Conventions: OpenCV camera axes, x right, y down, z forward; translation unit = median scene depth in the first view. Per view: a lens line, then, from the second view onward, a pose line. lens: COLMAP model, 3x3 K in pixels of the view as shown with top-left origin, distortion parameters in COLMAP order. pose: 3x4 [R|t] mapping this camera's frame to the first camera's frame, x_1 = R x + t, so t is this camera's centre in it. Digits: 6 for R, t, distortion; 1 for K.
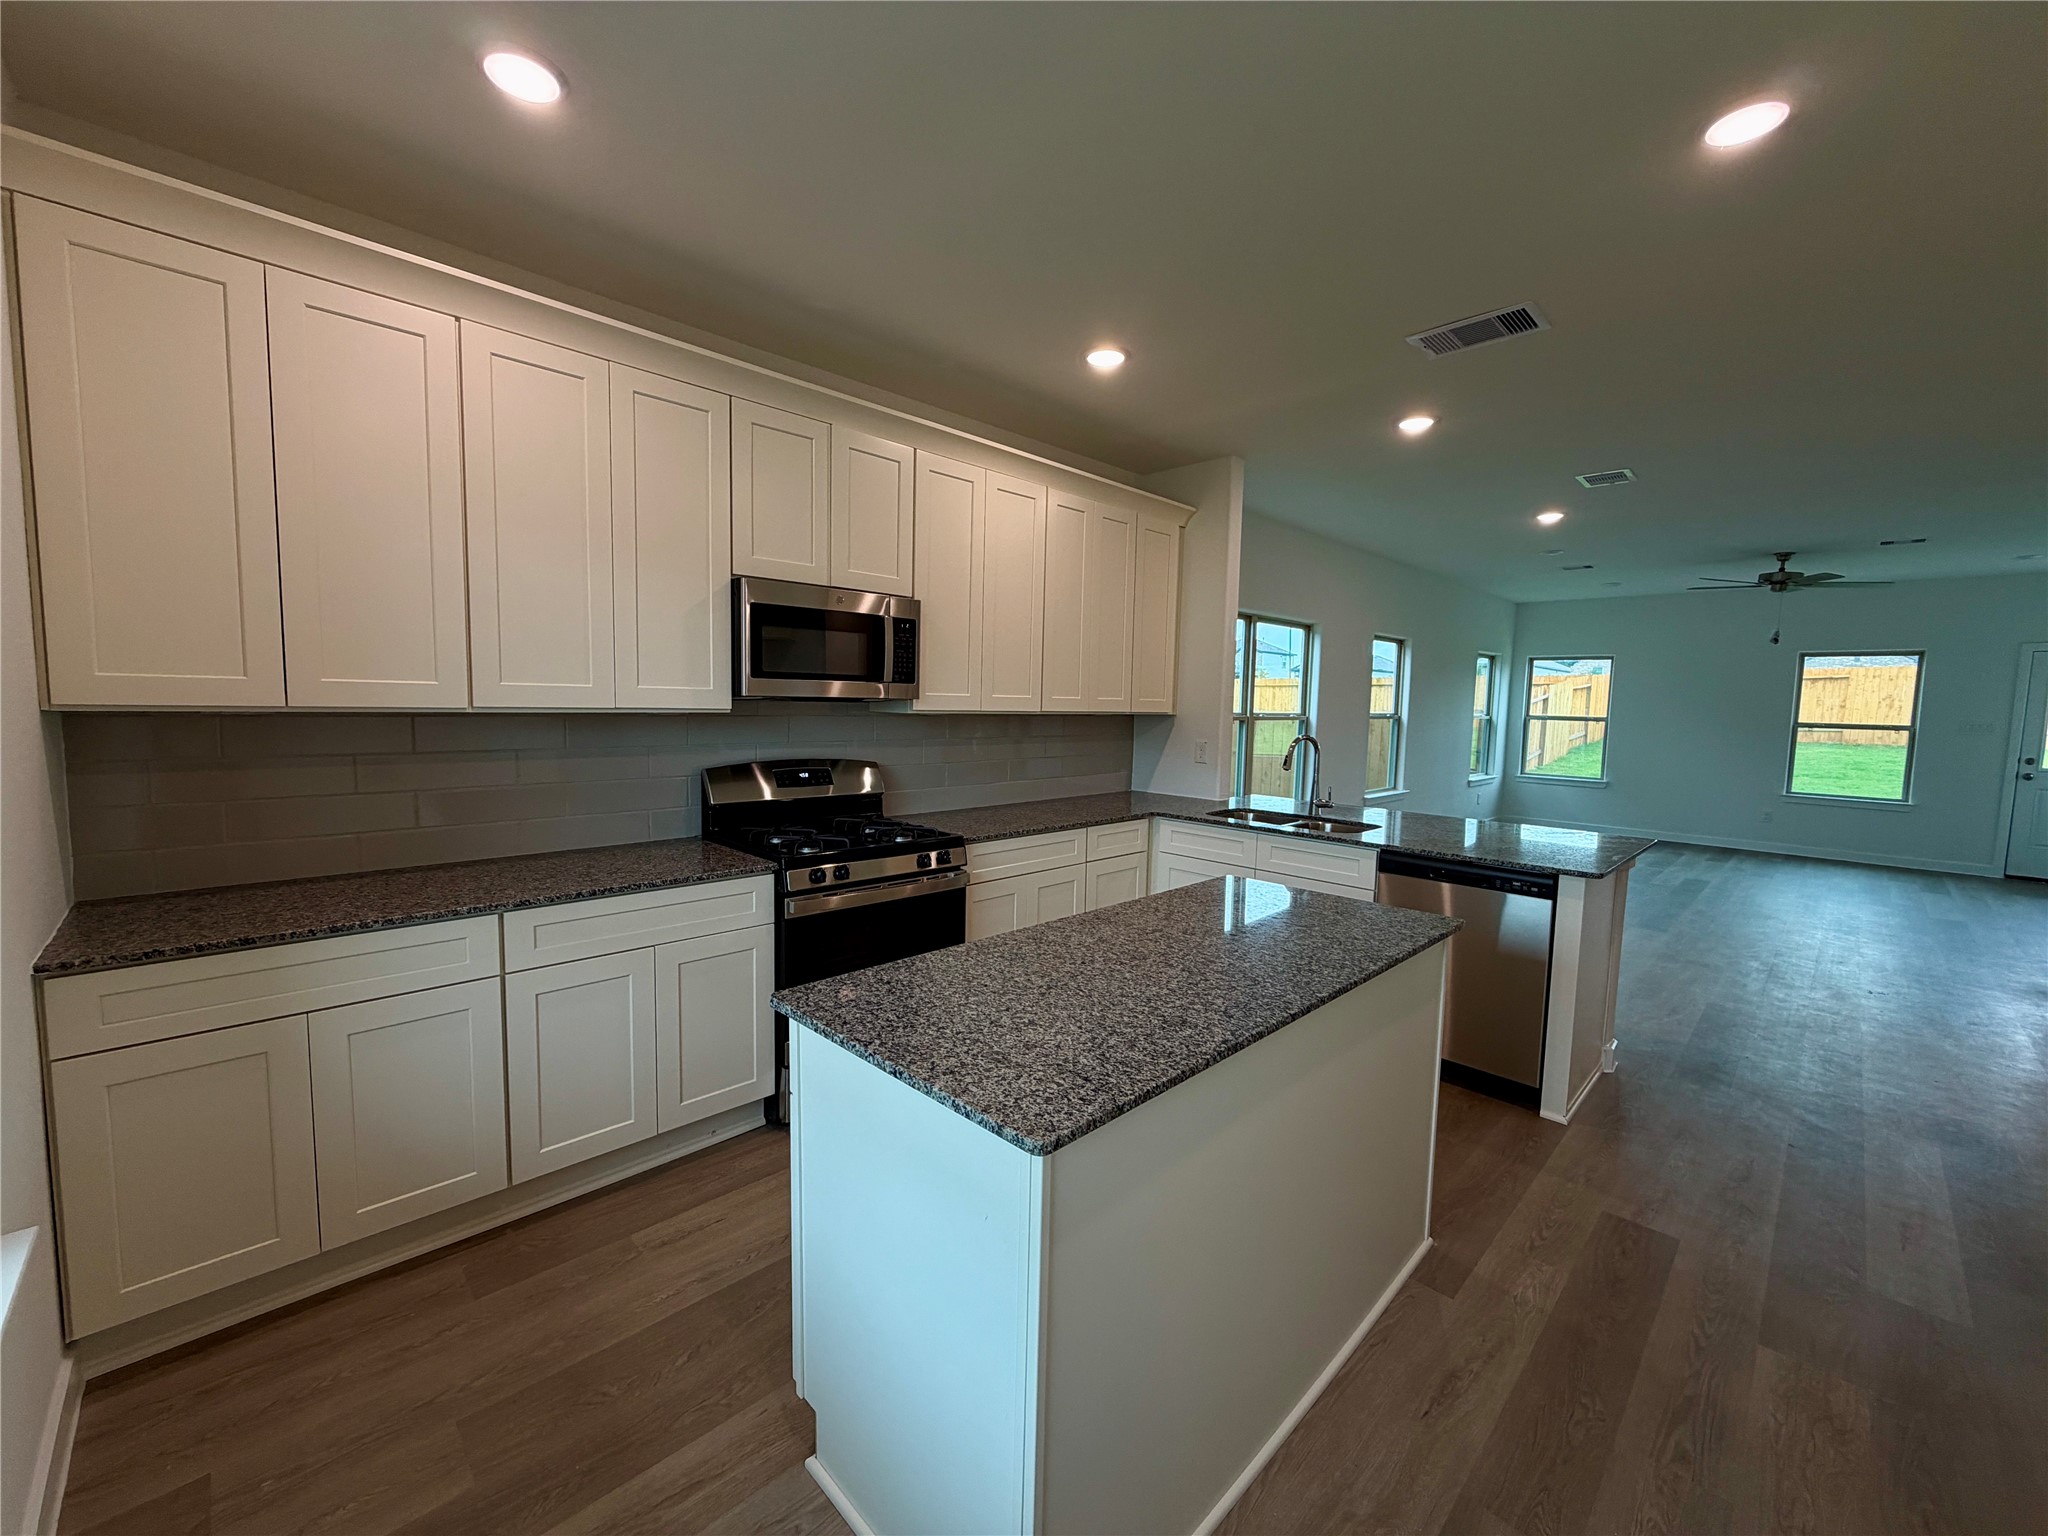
lens RADIAL K [[809.3, 0, 1024.0], [0, 809.3, 768.0], [0, 0, 1]] dist [-0.000422, 0.000071]
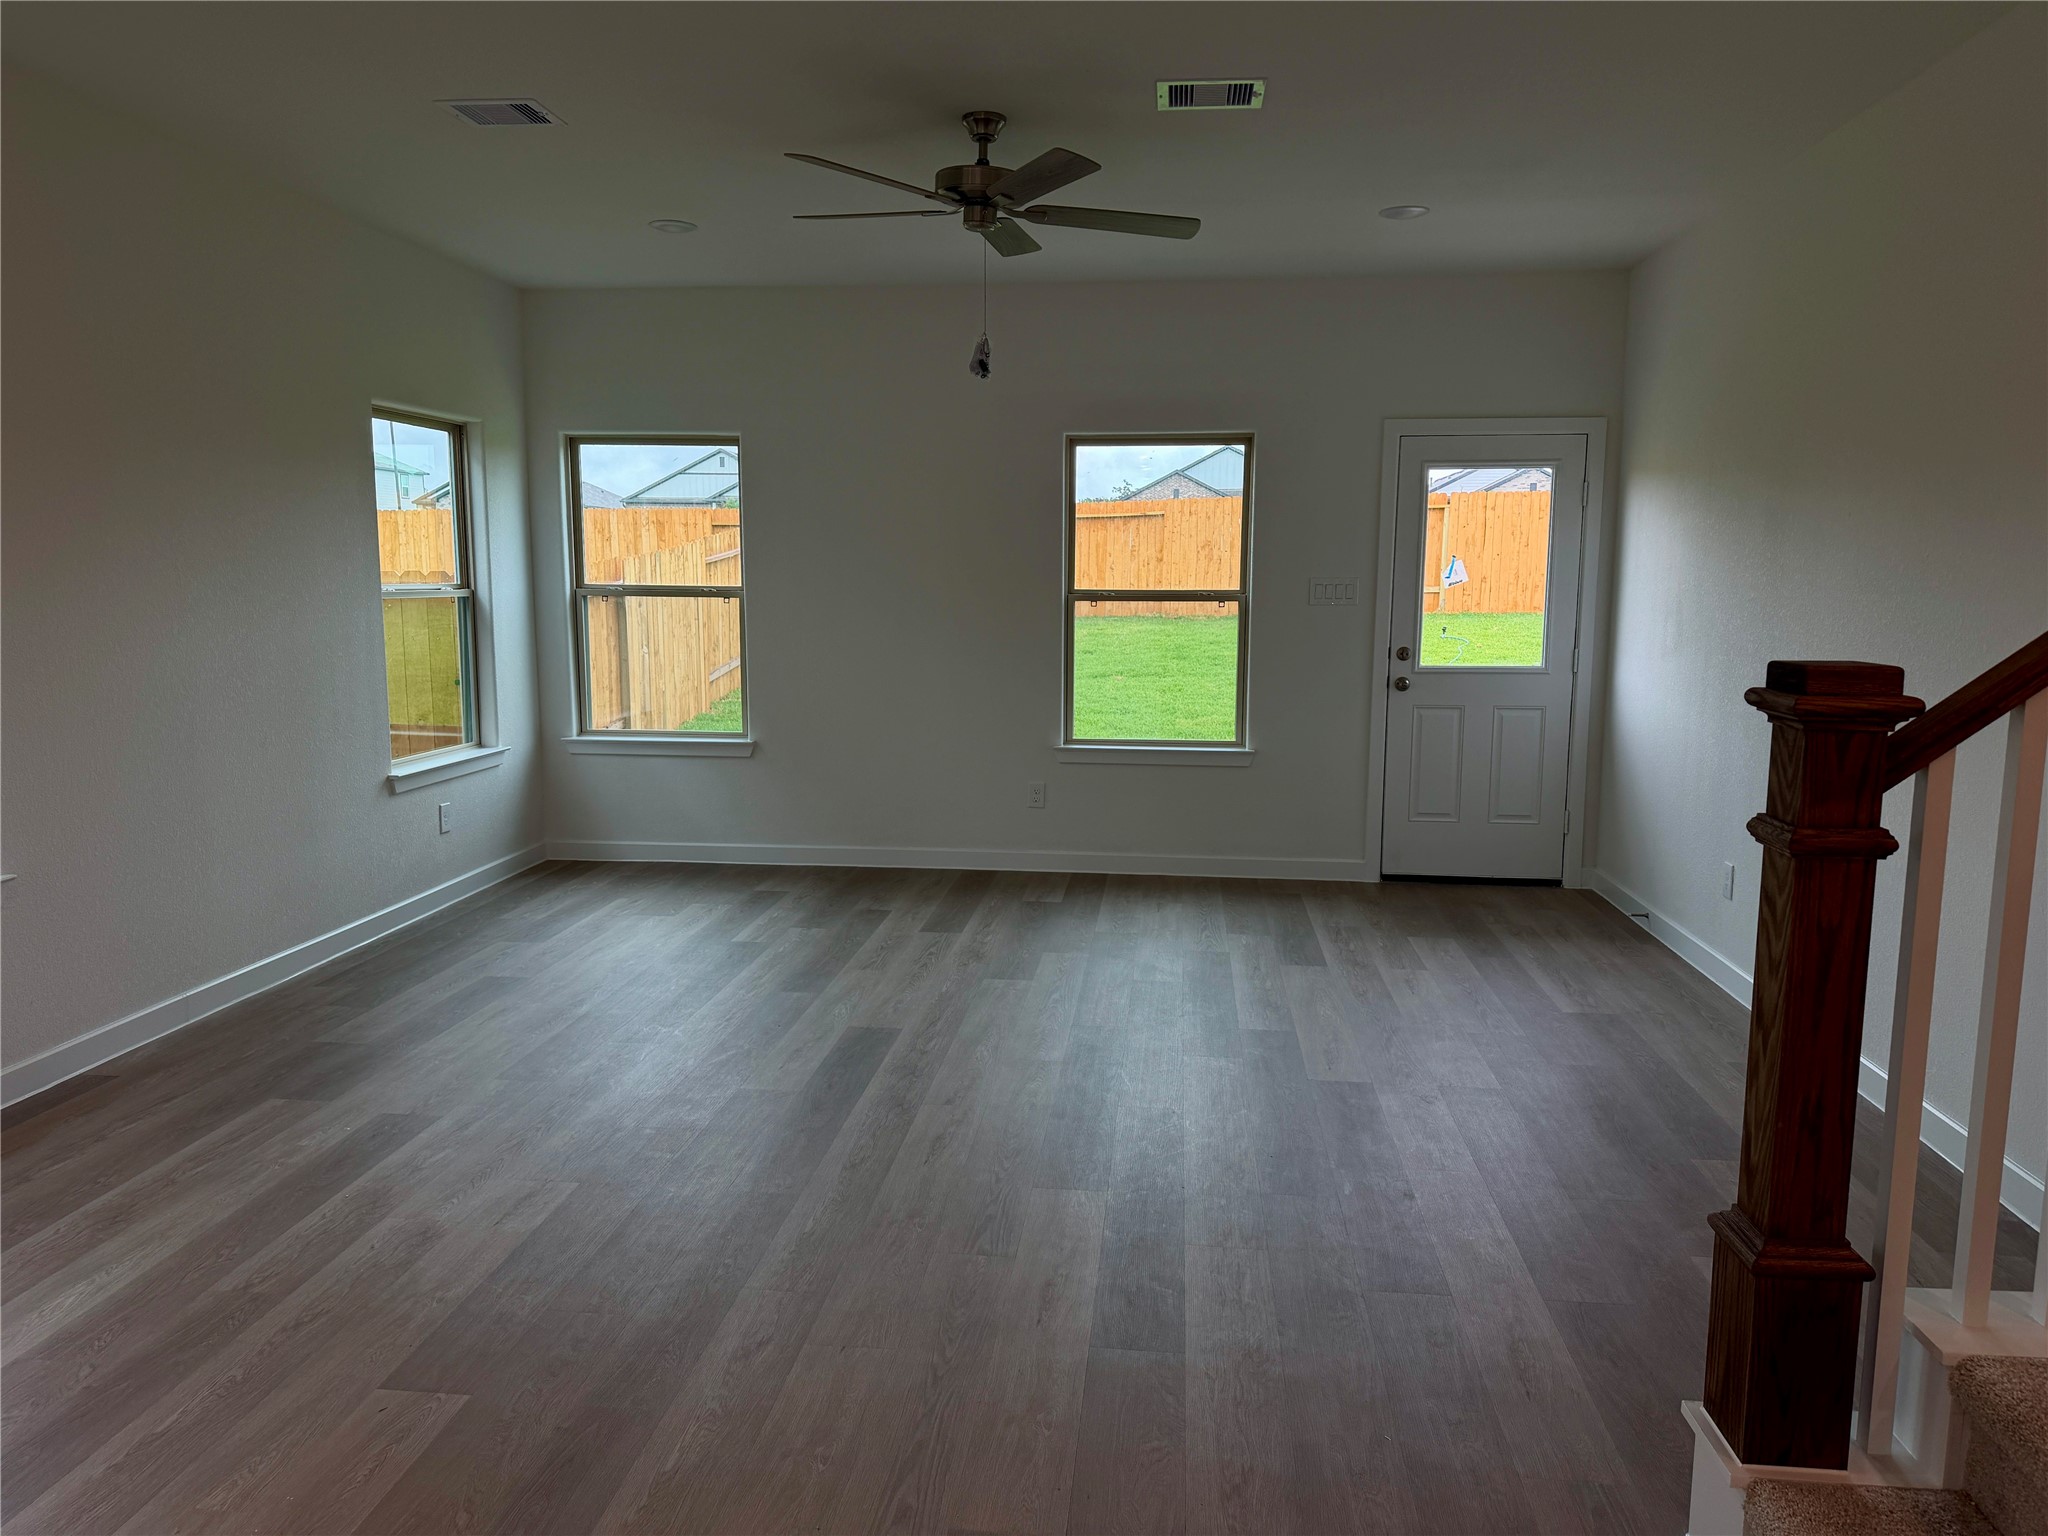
lens RADIAL K [[1439.1, 0, 1024.0], [0, 1439.1, 768.0], [0, 0, 1]] dist [0.215417, -0.304535]
pose [[0.769757, -0.104226, 0.629770, 0.426551], [0.068627, 0.994374, 0.080685, -0.024933], [-0.634637, -0.018888, 0.772580, 0.397969]]
